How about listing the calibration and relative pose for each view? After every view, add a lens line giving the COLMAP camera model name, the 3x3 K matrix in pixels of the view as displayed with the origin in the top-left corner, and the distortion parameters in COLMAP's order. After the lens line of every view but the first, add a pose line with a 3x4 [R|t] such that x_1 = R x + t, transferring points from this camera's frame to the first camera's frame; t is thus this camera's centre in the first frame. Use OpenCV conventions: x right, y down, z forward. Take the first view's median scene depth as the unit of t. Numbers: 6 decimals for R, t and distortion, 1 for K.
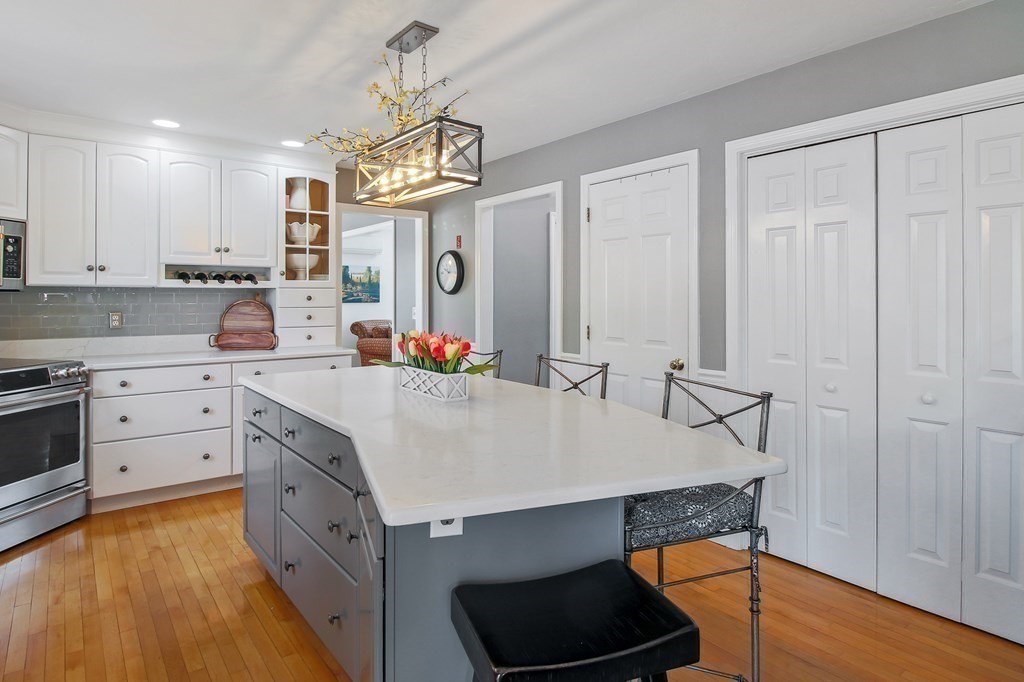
lens RADIAL K [[577.6, 0, 514.3], [0, 577.6, 299.3], [0, 0, 1]] dist [0.004797, 0.000114]
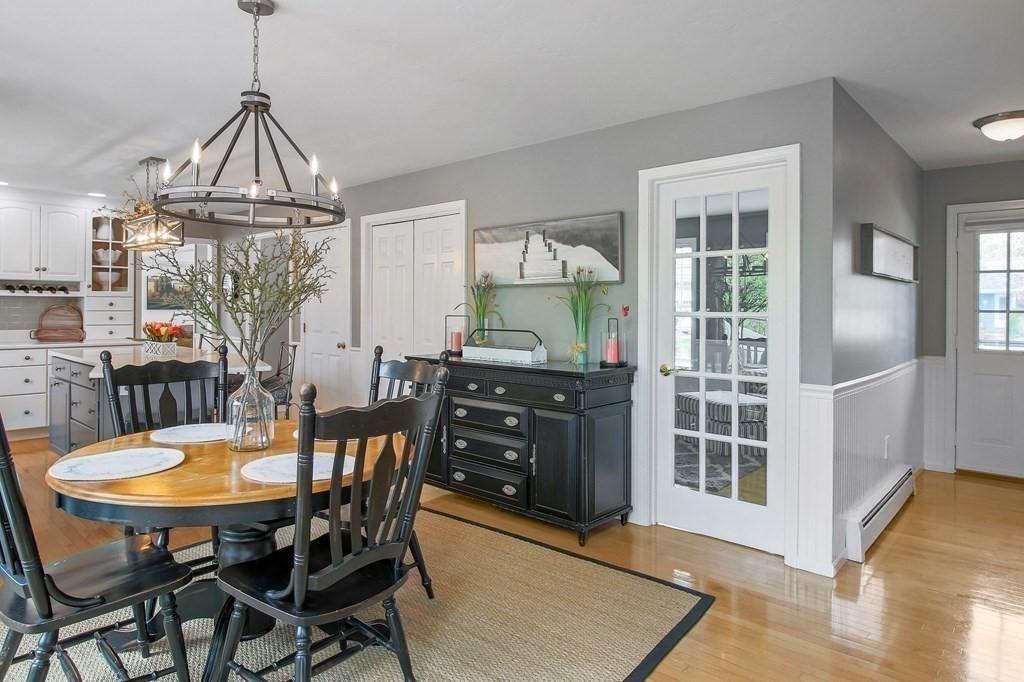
lens RADIAL K [[610.4, 0, 511.9], [0, 610.4, 310.7], [0, 0, 1]] dist [-0.004864, -0.002749]
pose [[0.984213, 0.007257, 0.176839, 0.339244], [-0.007272, 0.999973, -0.000563, 0.007382], [-0.176838, -0.000732, 0.984240, -0.616762]]
